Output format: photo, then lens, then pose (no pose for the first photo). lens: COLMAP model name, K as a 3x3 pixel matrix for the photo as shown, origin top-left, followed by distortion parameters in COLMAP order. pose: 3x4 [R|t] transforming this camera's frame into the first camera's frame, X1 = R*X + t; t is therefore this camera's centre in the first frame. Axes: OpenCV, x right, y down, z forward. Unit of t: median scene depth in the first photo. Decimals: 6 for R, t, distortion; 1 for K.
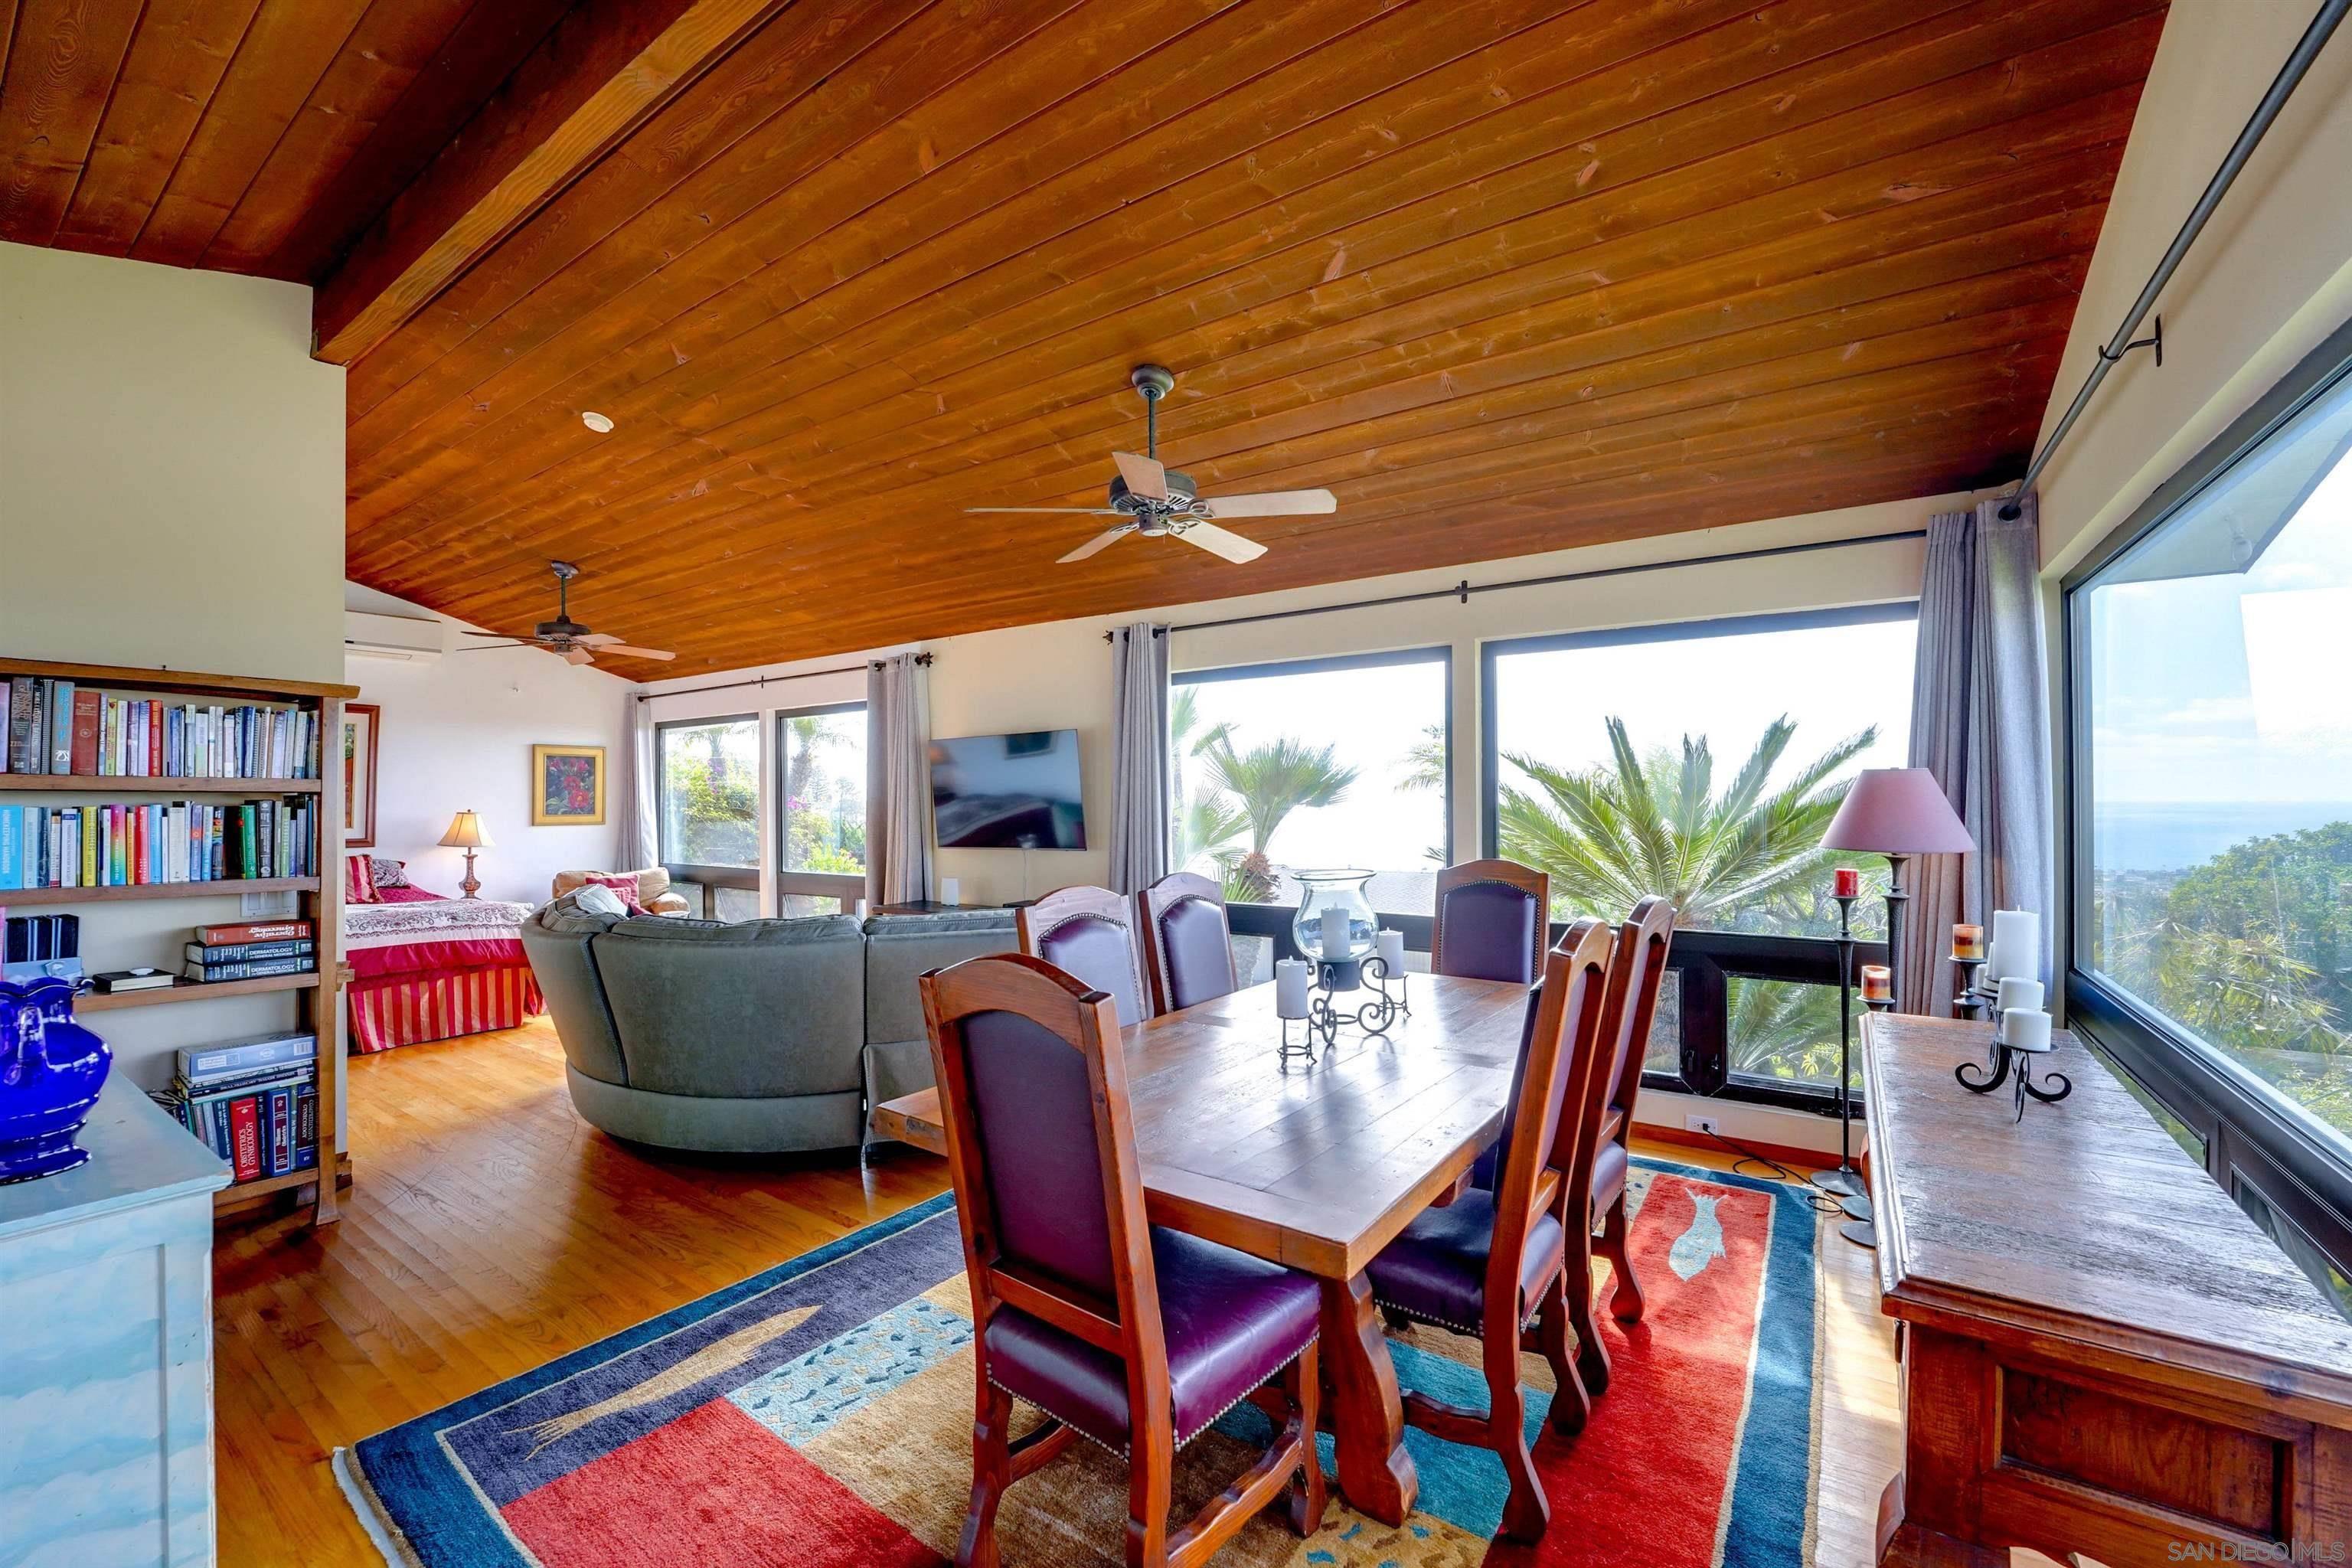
lens RADIAL K [[964.8, 0, 1177.5], [0, 964.8, 788.9], [0, 0, 1]] dist [-0.030976, 0.004602]
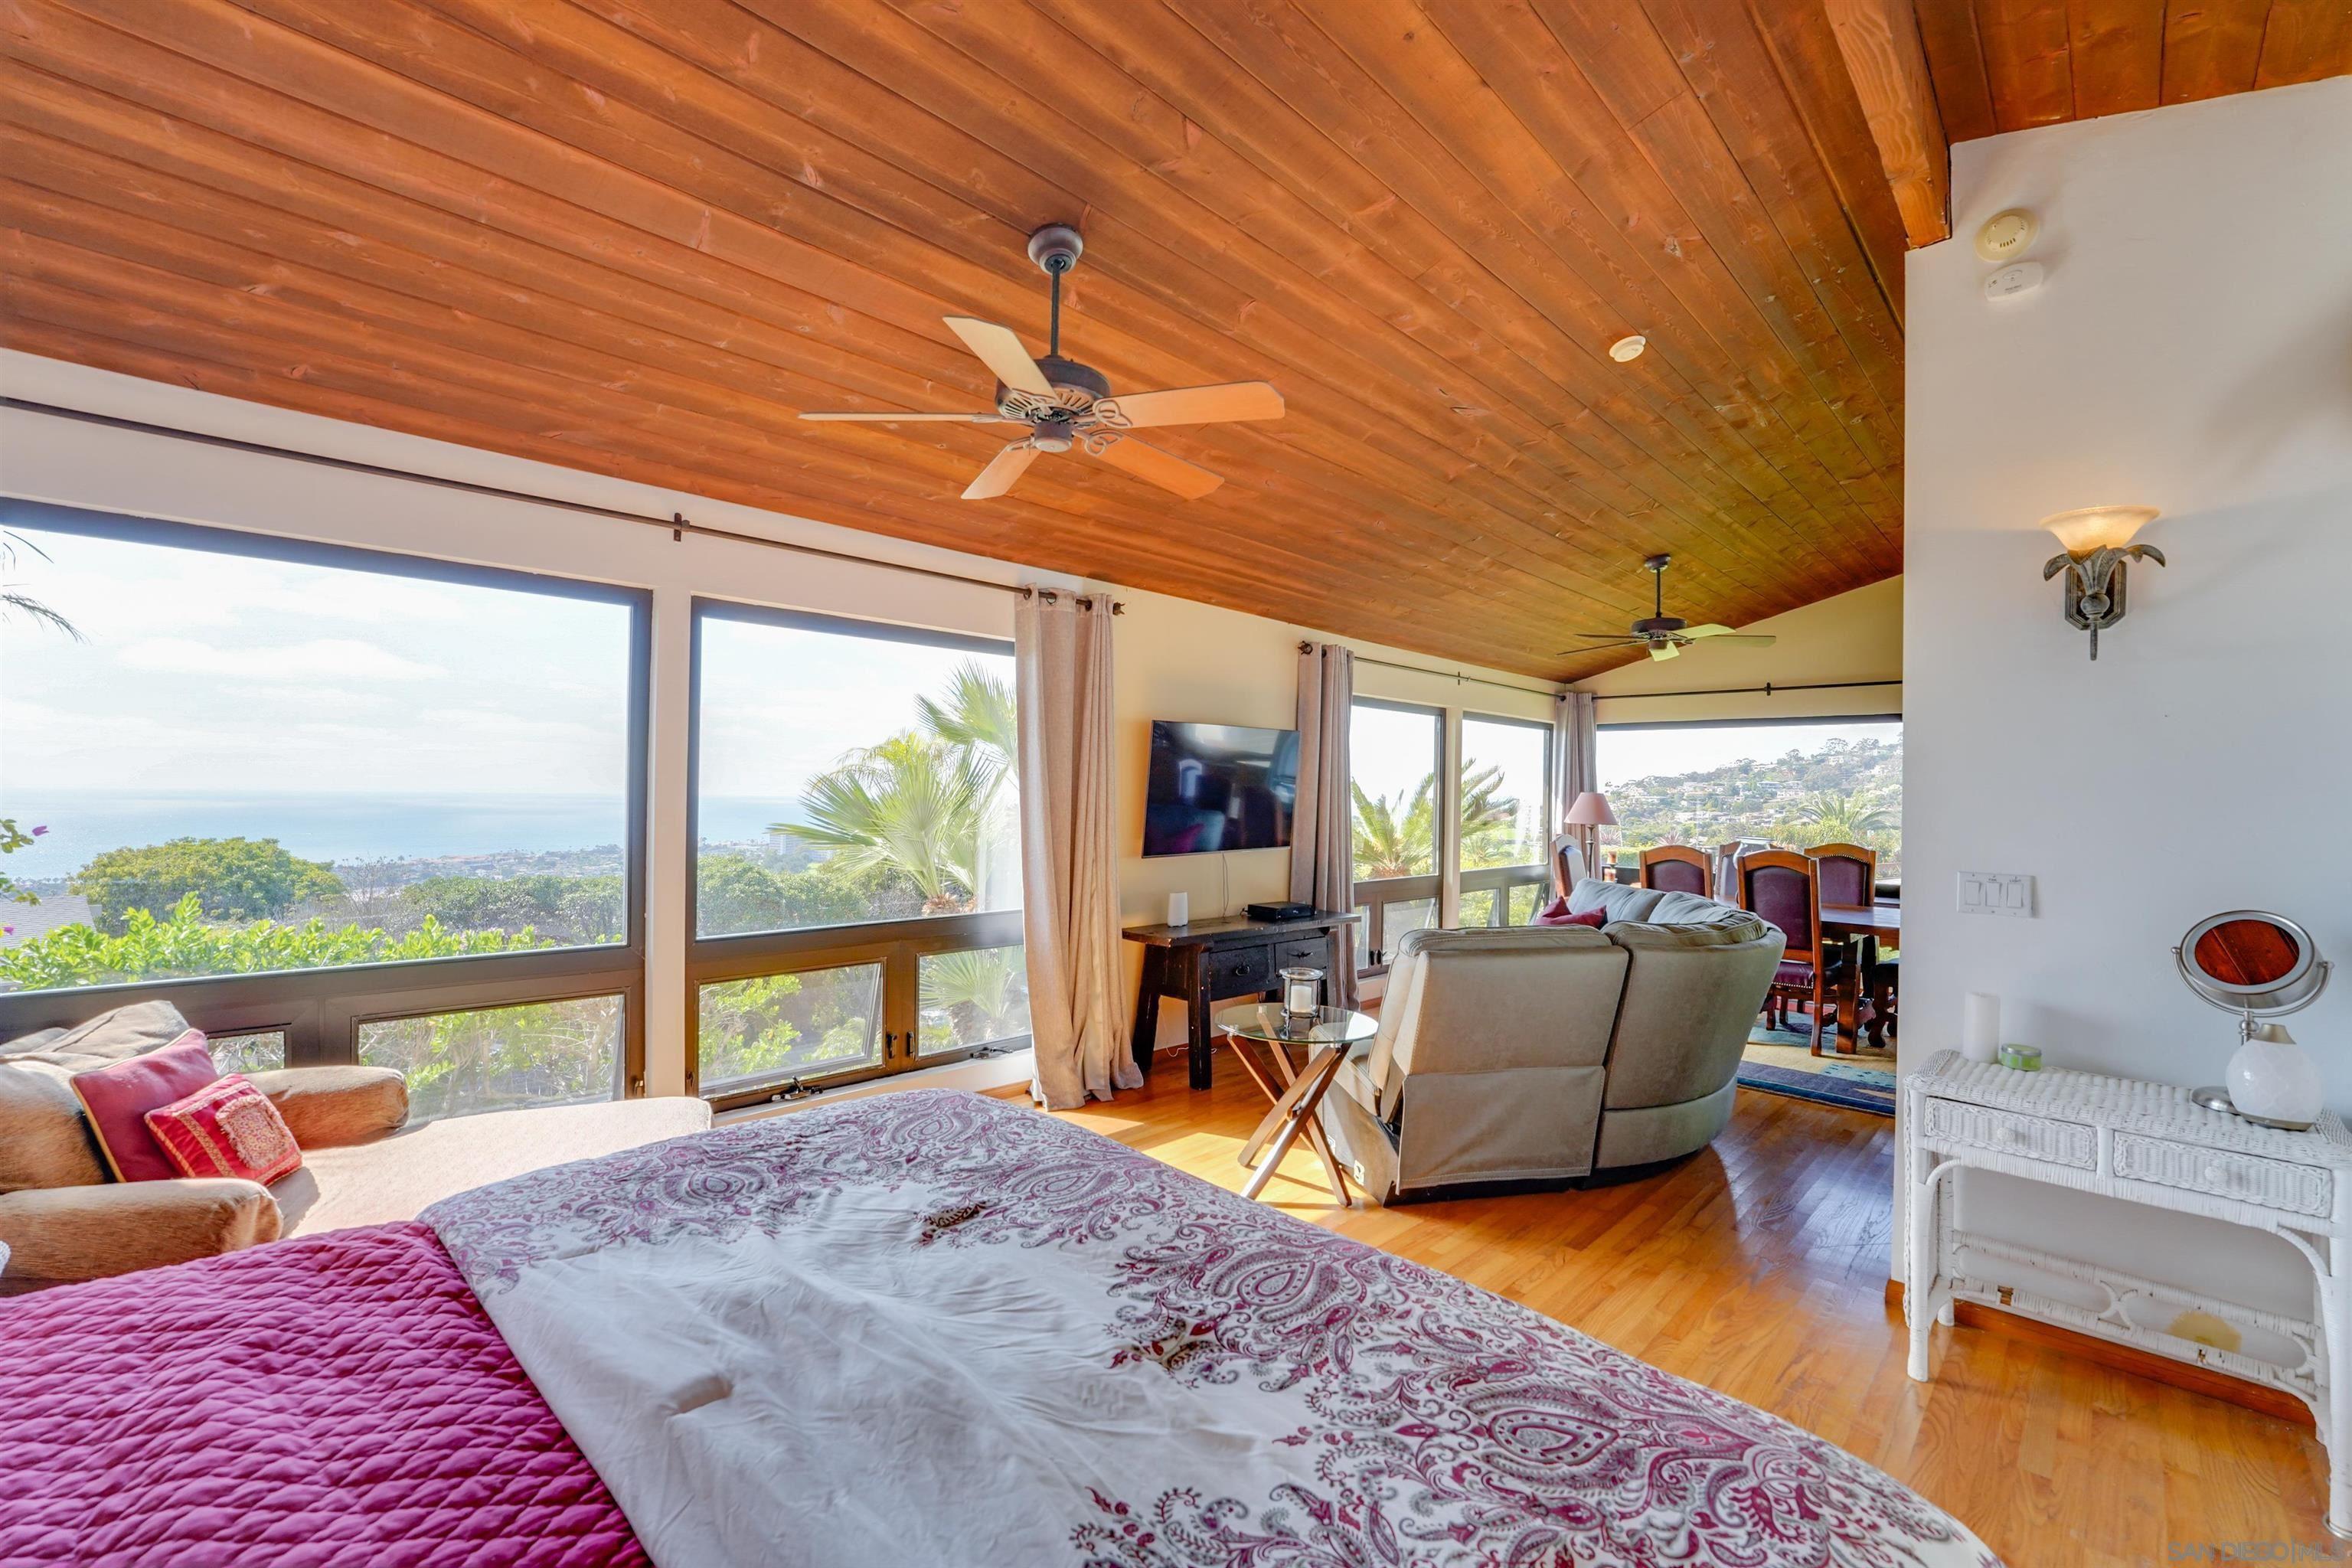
lens RADIAL K [[964.8, 0, 1177.5], [0, 964.8, 788.9], [0, 0, 1]] dist [-0.030976, 0.004602]
pose [[0.181712, 0.016376, 0.983215, -1.151292], [-0.024480, 0.999627, -0.012125, 0.015938], [-0.983047, -0.021866, 0.182045, 0.945914]]
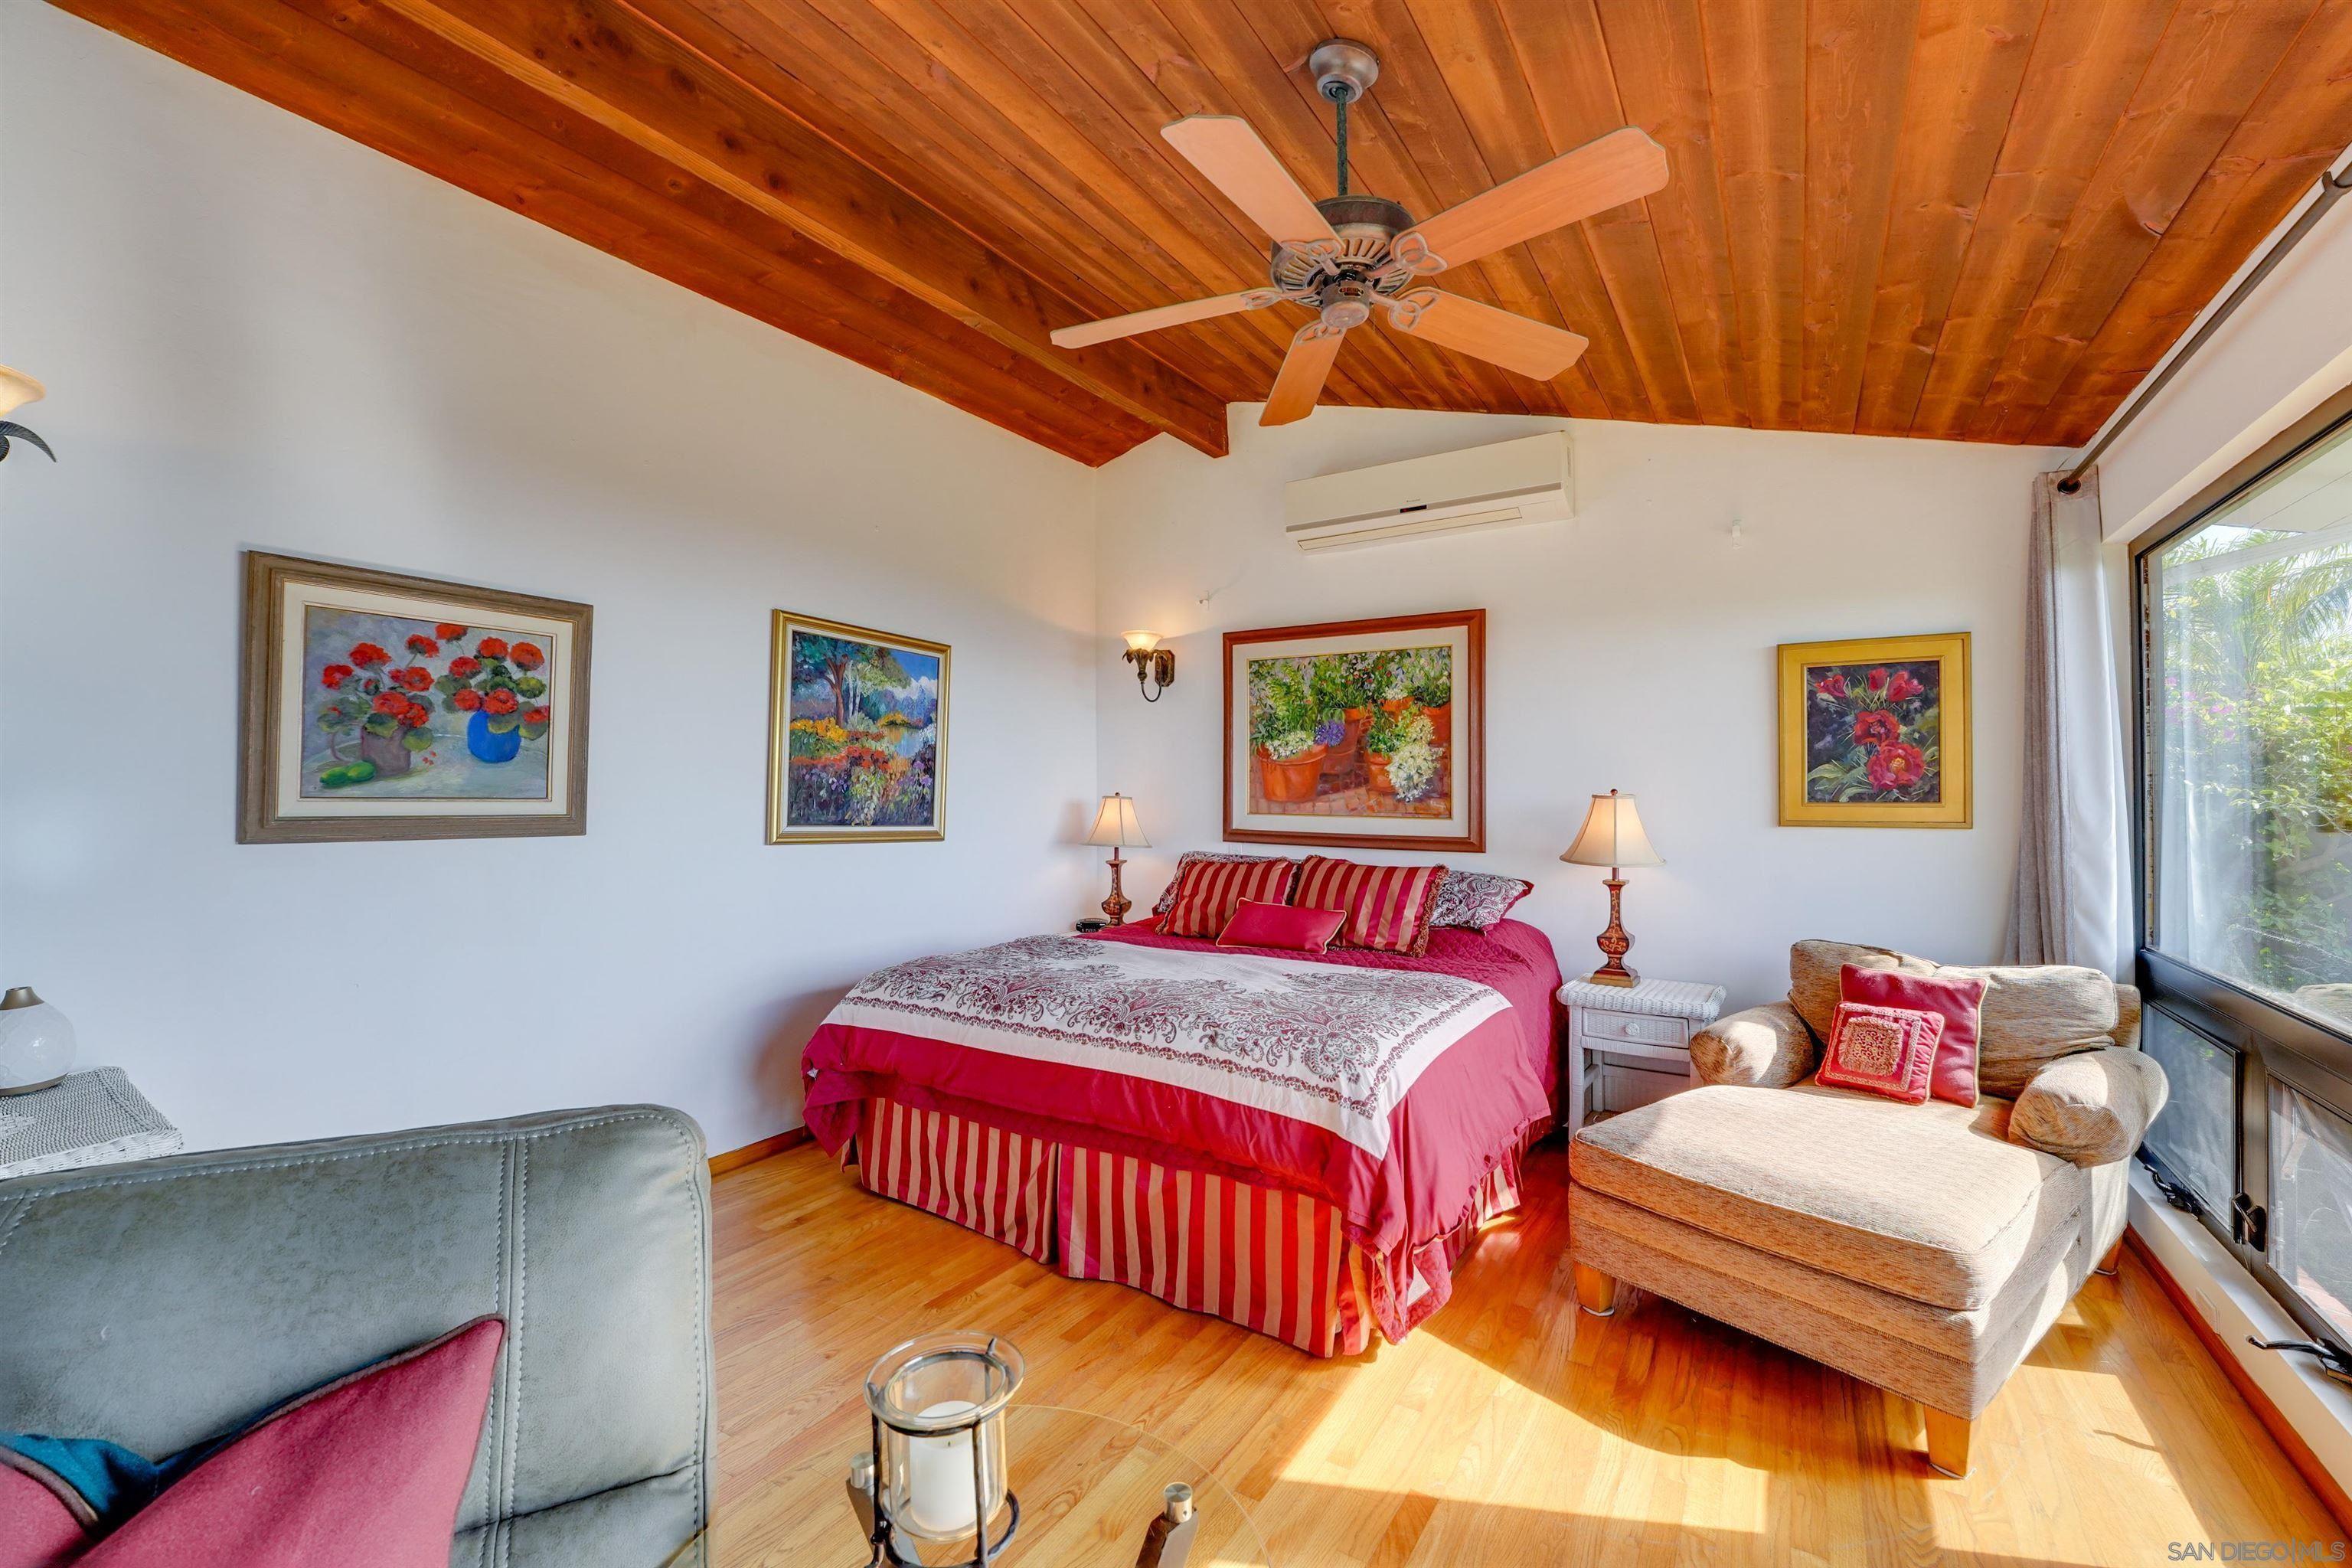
lens RADIAL K [[976.9, 0, 1171.0], [0, 976.9, 790.6], [0, 0, 1]] dist [-0.031107, 0.005295]
pose [[0.022946, 0.008566, -0.999700, -0.328254], [0.016429, 0.999825, 0.008944, 0.018889], [0.999602, -0.016629, 0.022802, 1.015504]]
